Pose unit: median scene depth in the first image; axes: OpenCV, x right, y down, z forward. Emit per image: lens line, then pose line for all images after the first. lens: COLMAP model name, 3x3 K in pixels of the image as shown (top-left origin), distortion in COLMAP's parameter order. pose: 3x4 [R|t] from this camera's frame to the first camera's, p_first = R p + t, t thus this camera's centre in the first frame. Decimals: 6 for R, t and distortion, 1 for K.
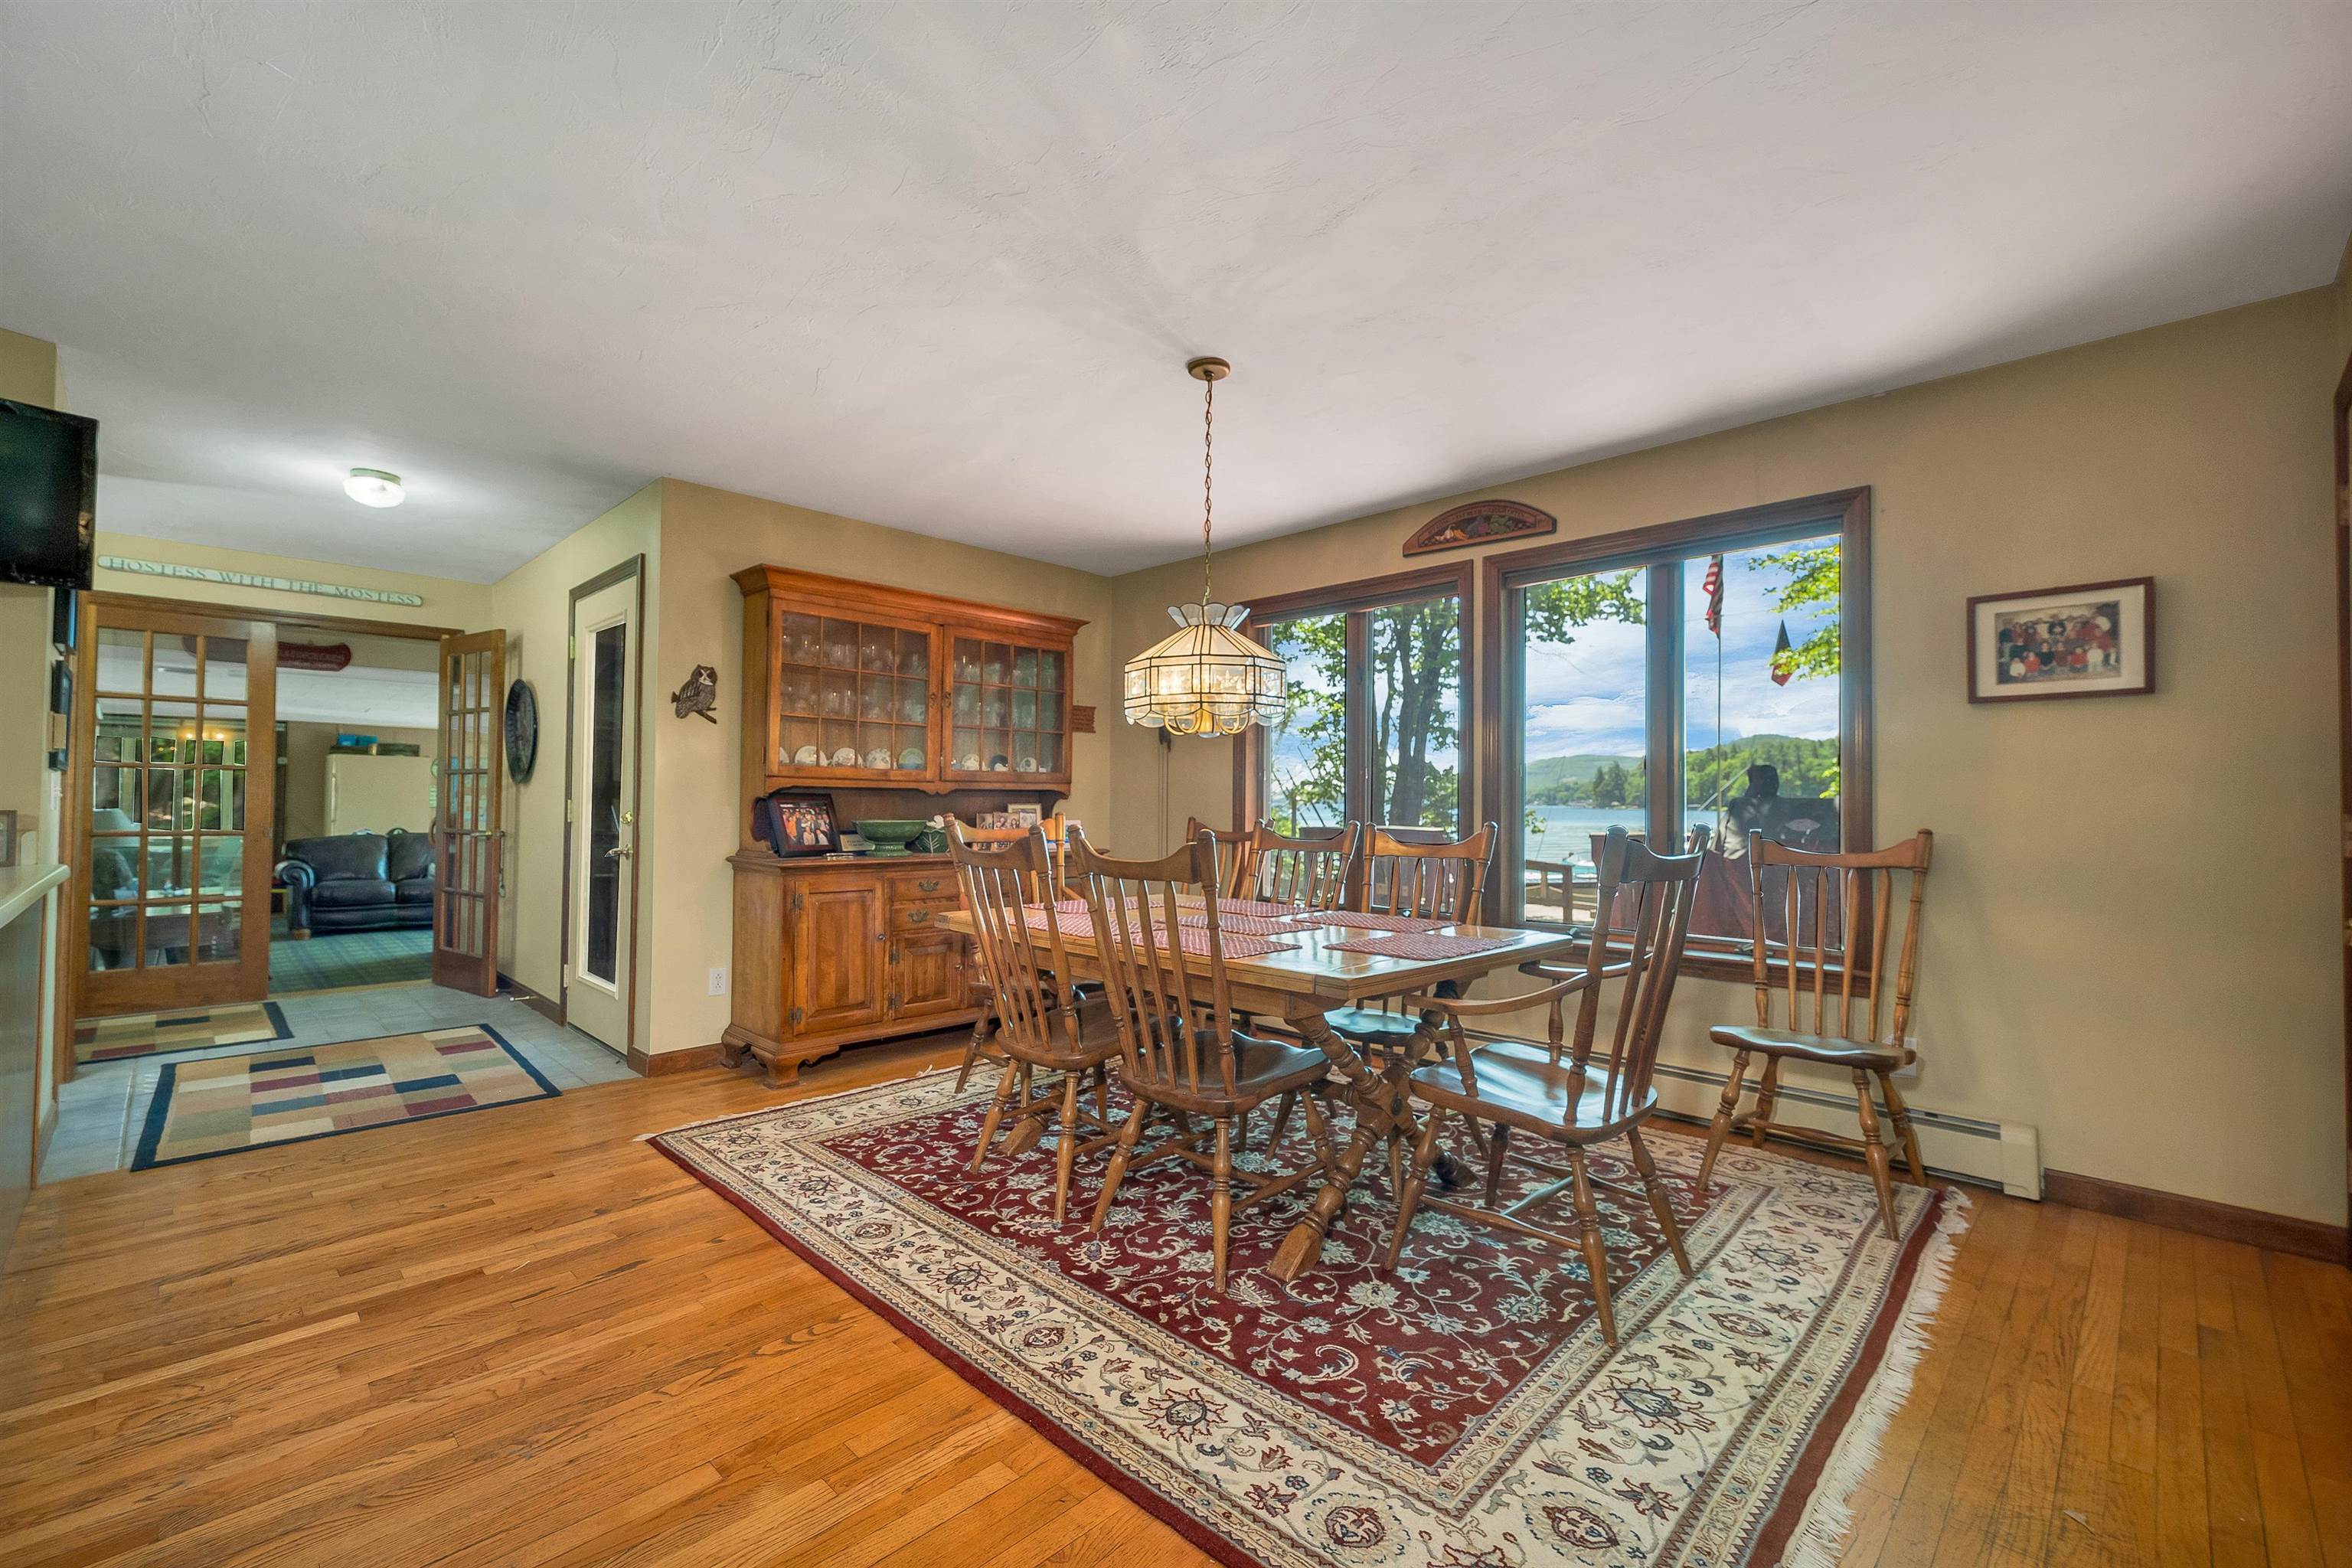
lens RADIAL K [[988.6, 0, 1184.8], [0, 988.6, 791.2], [0, 0, 1]] dist [0.002638, 0.000340]
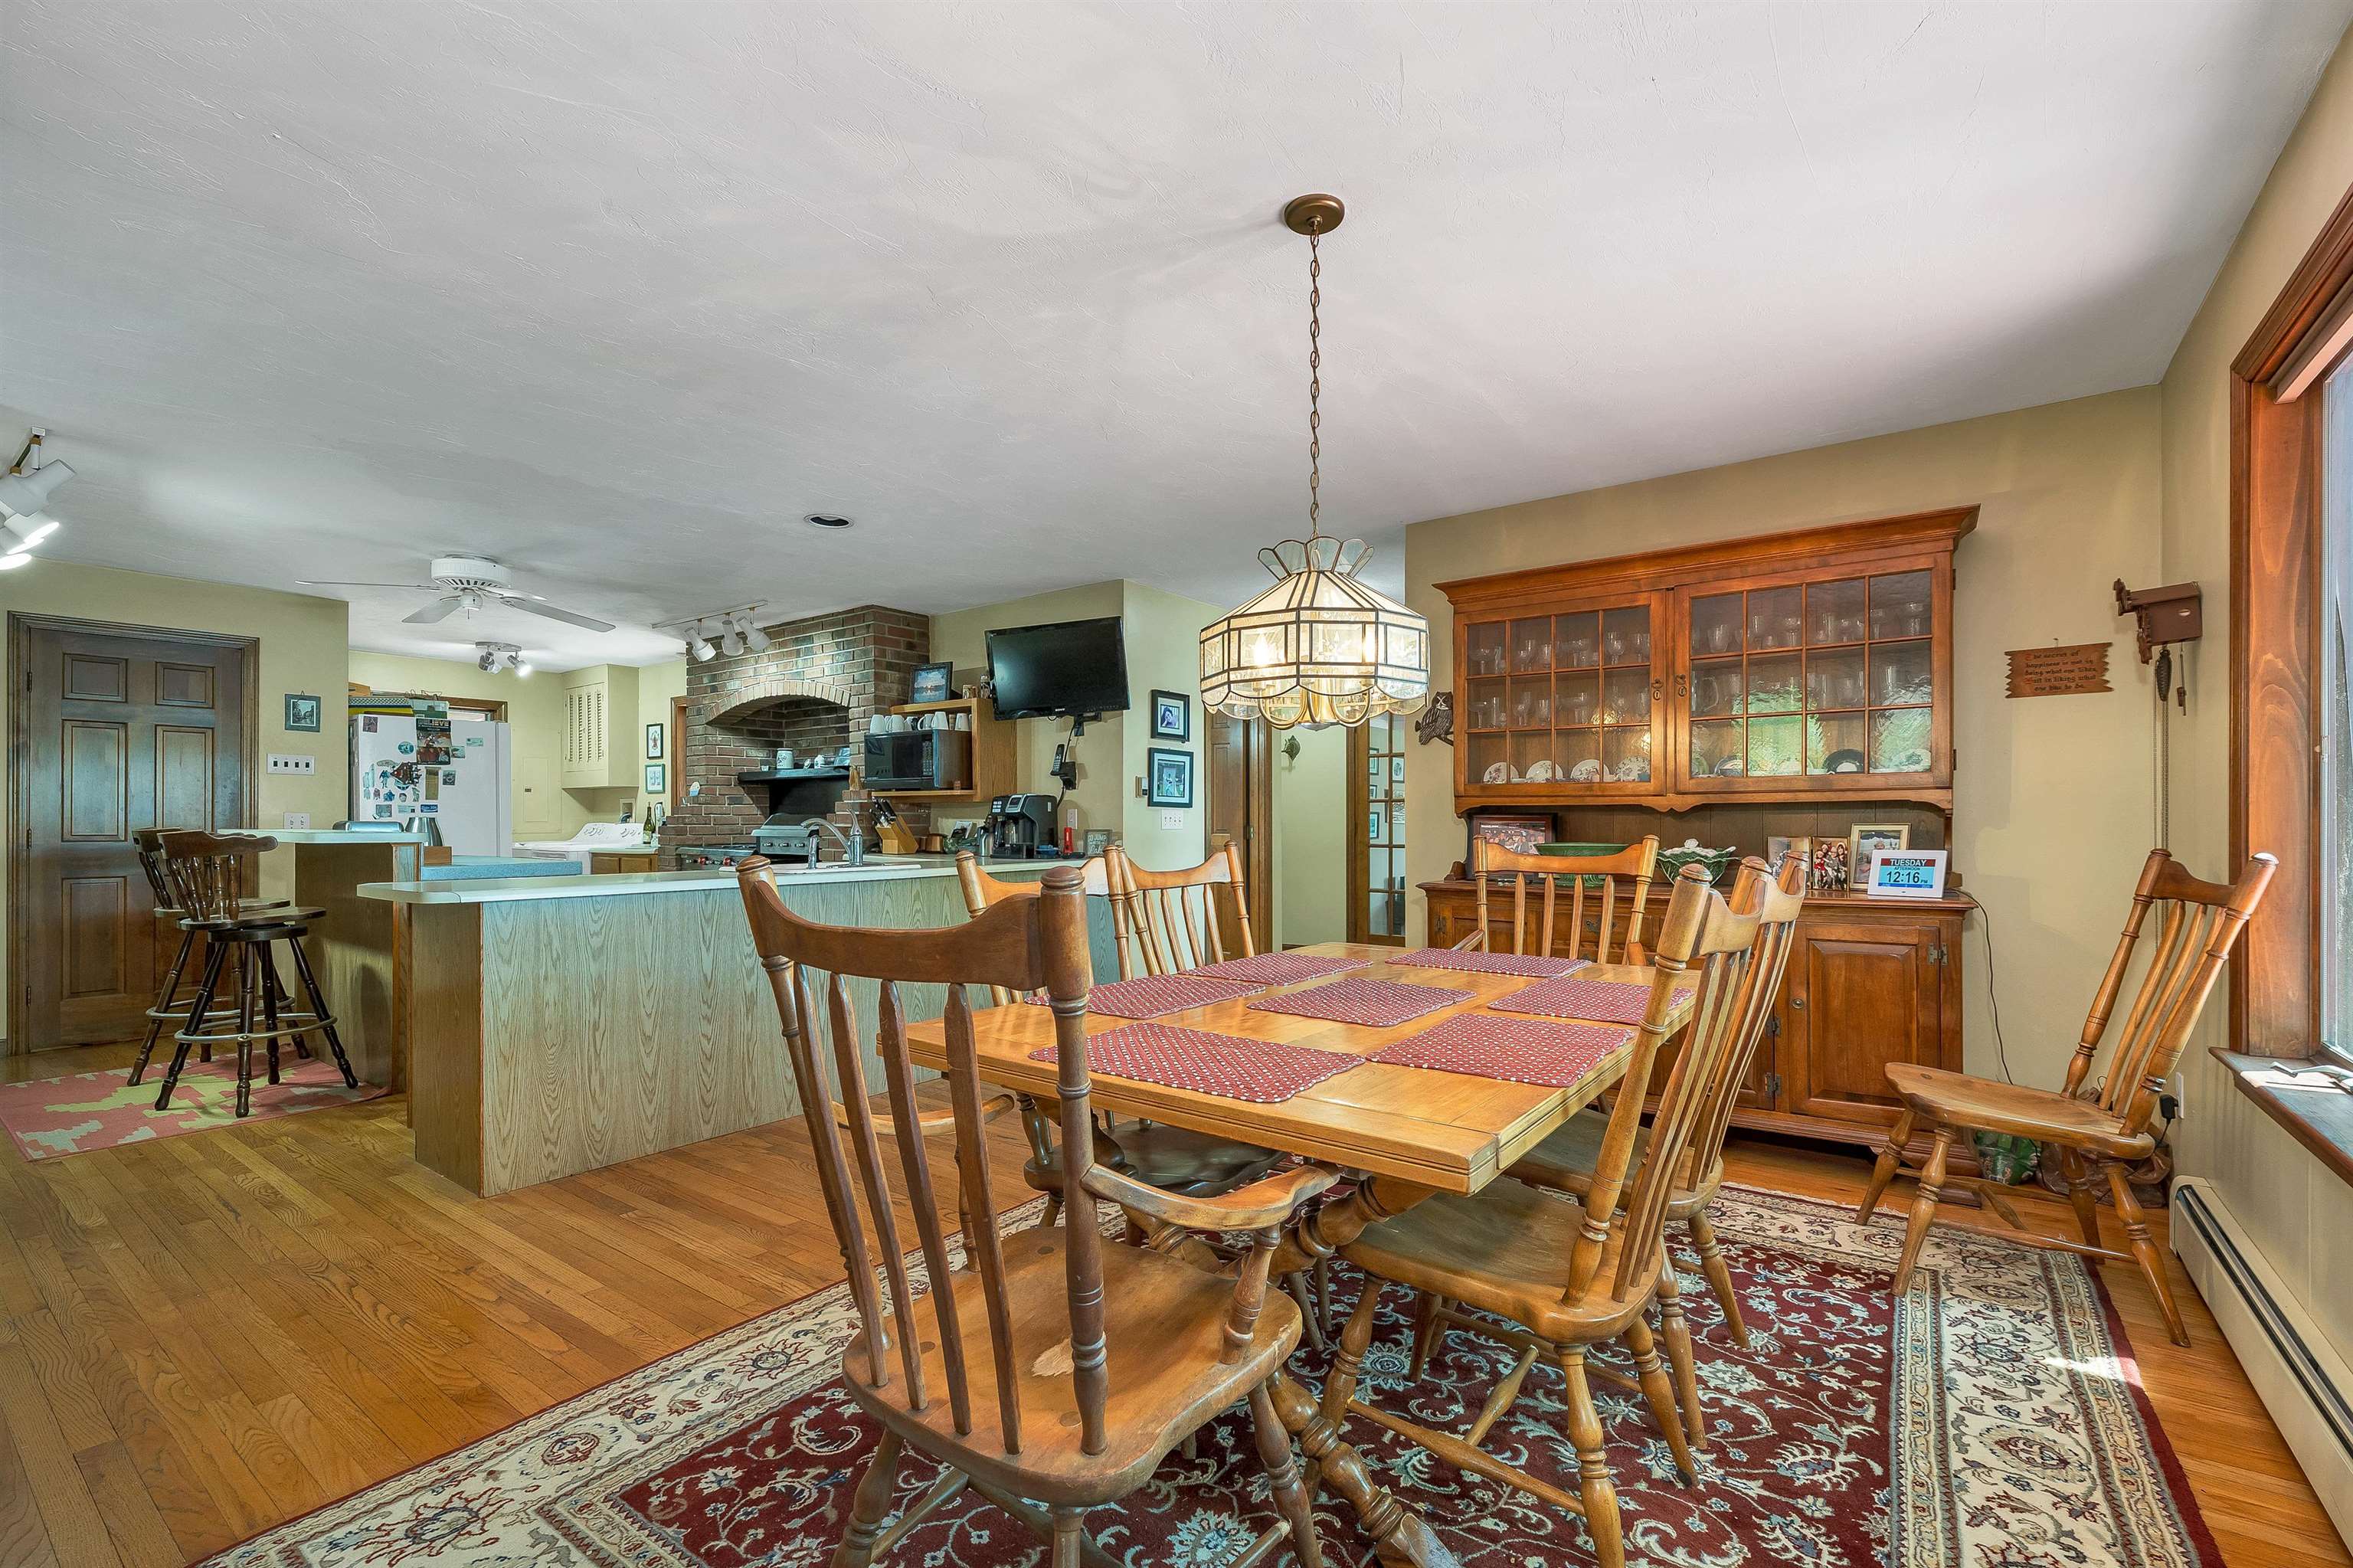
lens RADIAL K [[1020.8, 0, 1166.5], [0, 1020.8, 824.7], [0, 0, 1]] dist [0.001010, -0.000287]
pose [[0.135053, -0.004963, -0.990826, 0.773934], [0.013447, 0.999905, -0.003176, 0.017036], [0.990747, -0.012895, 0.135107, 0.822964]]
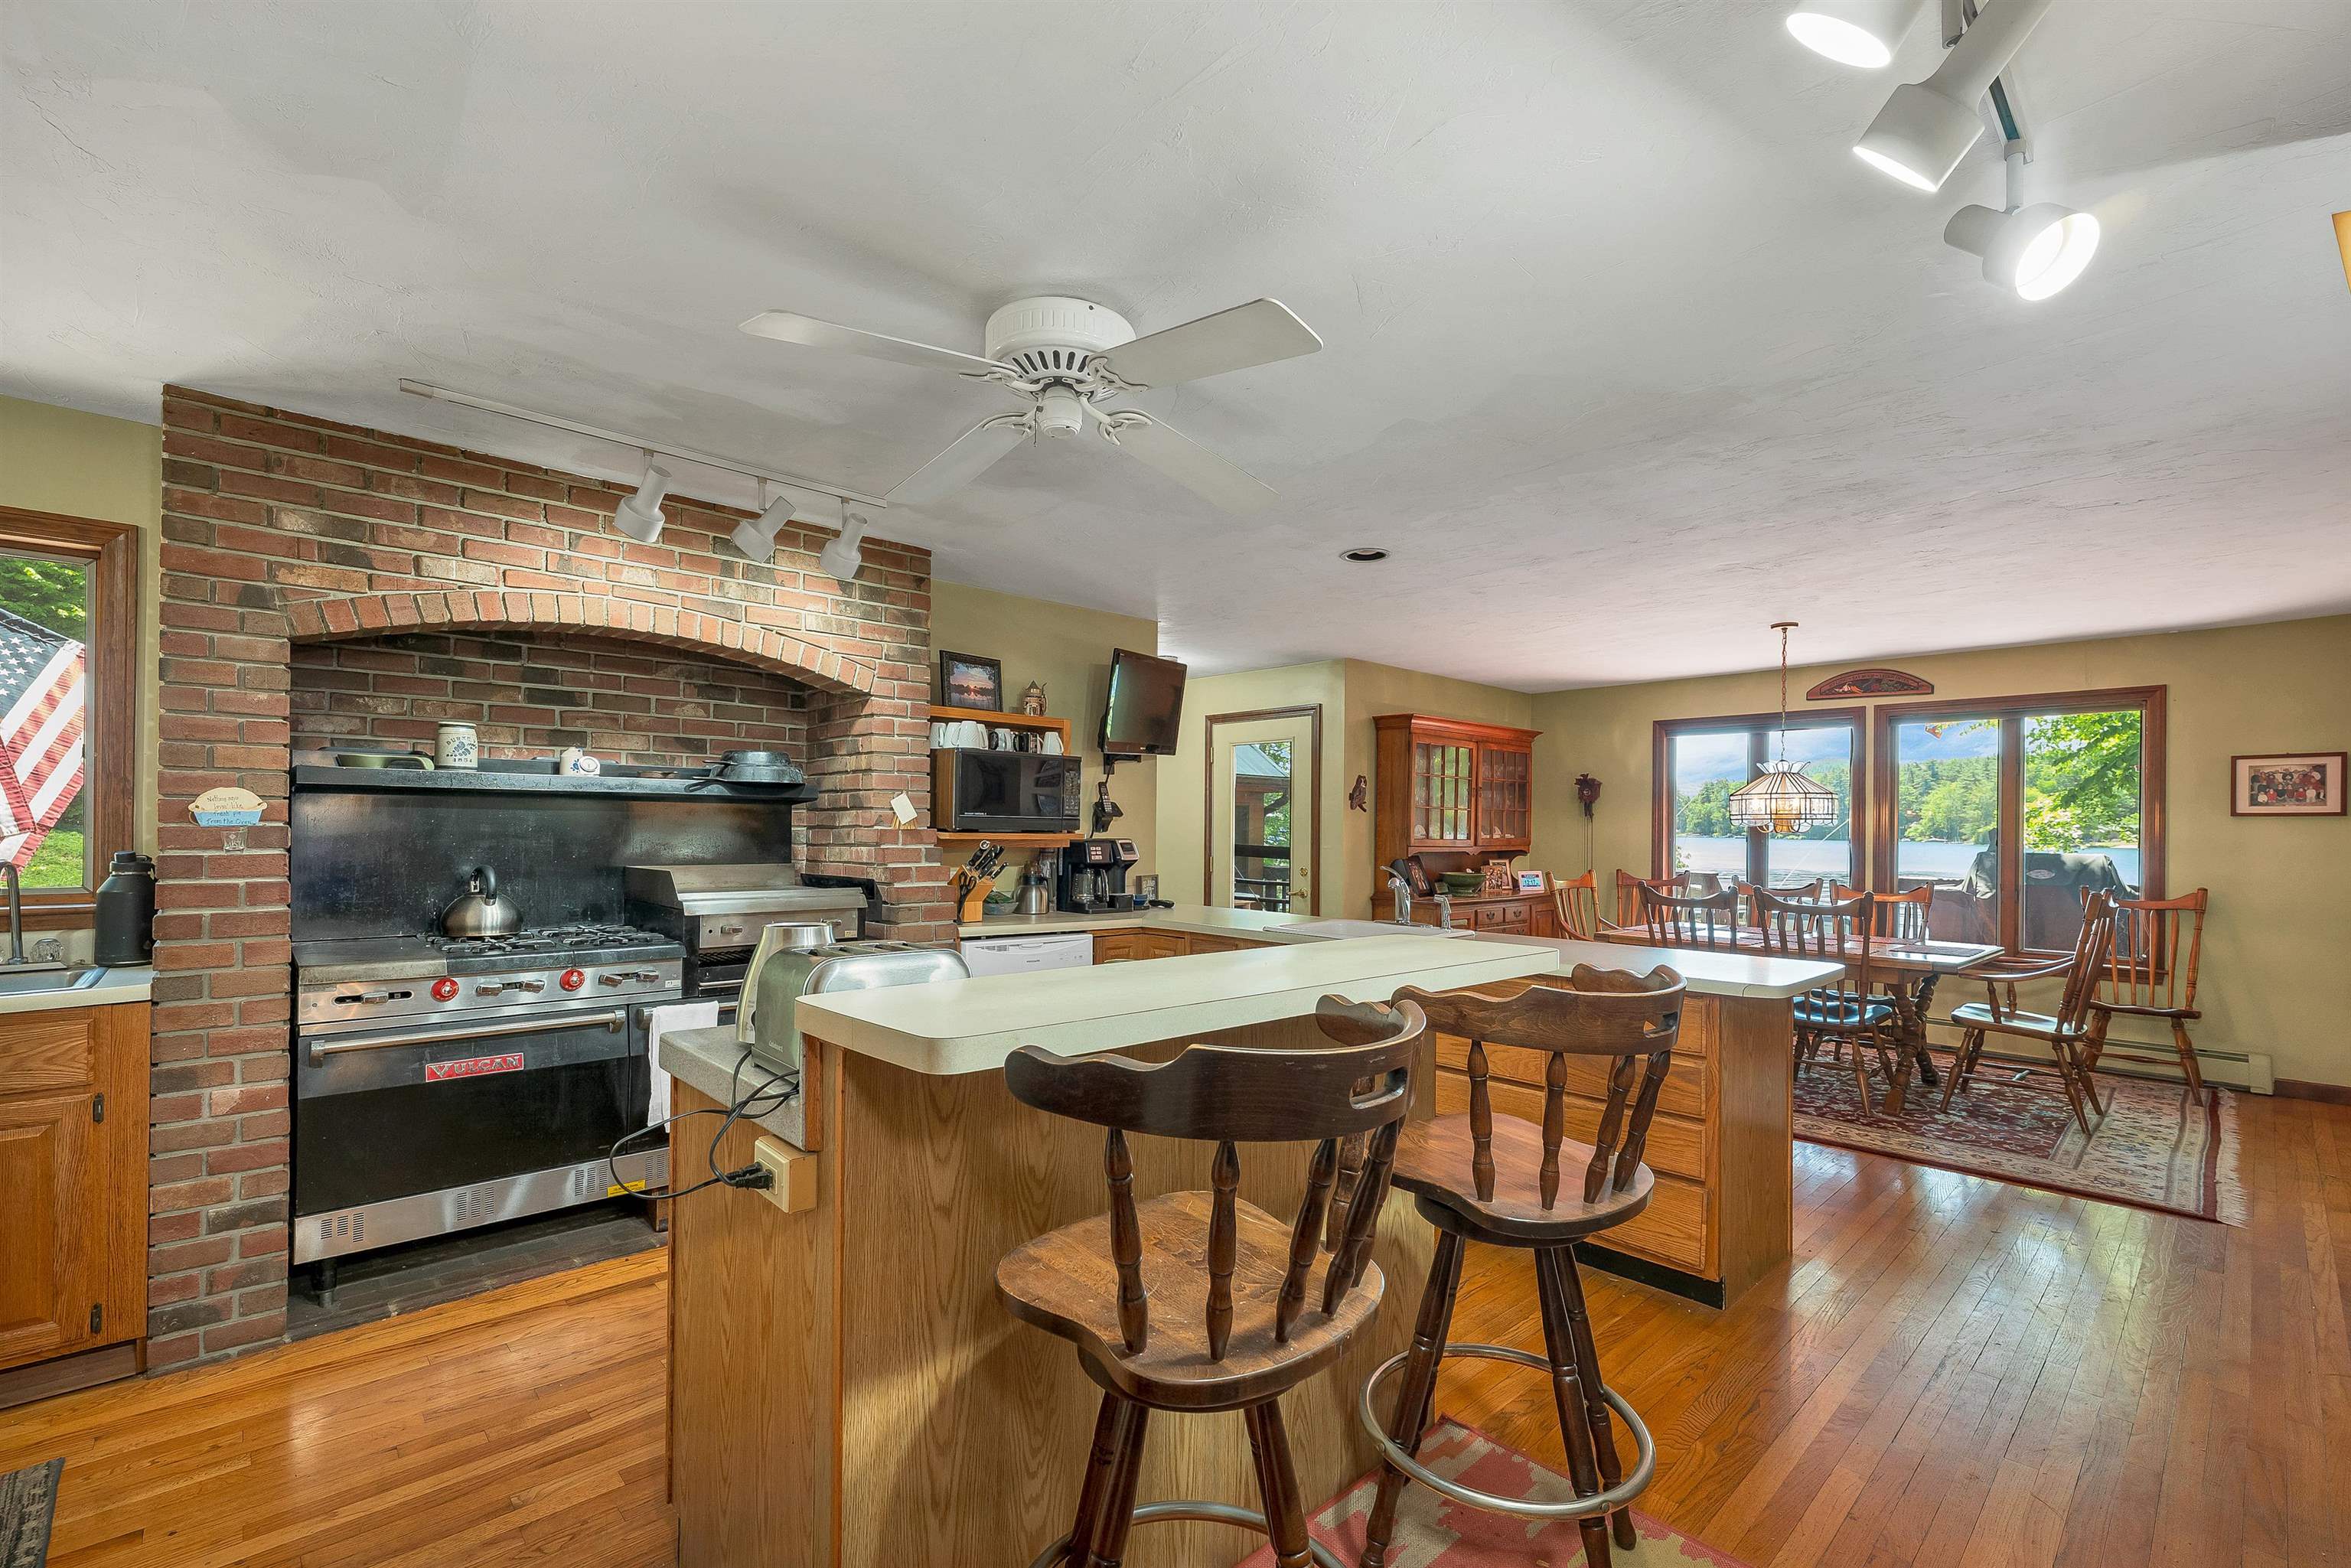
lens RADIAL K [[1019.9, 0, 1165.5], [0, 1019.9, 824.7], [0, 0, 1]] dist [0.001010, -0.000287]
pose [[0.998892, 0.002560, -0.046986, -1.046852], [-0.002123, 0.999954, 0.009340, -0.090082], [0.047008, -0.009230, 0.998852, -0.927628]]
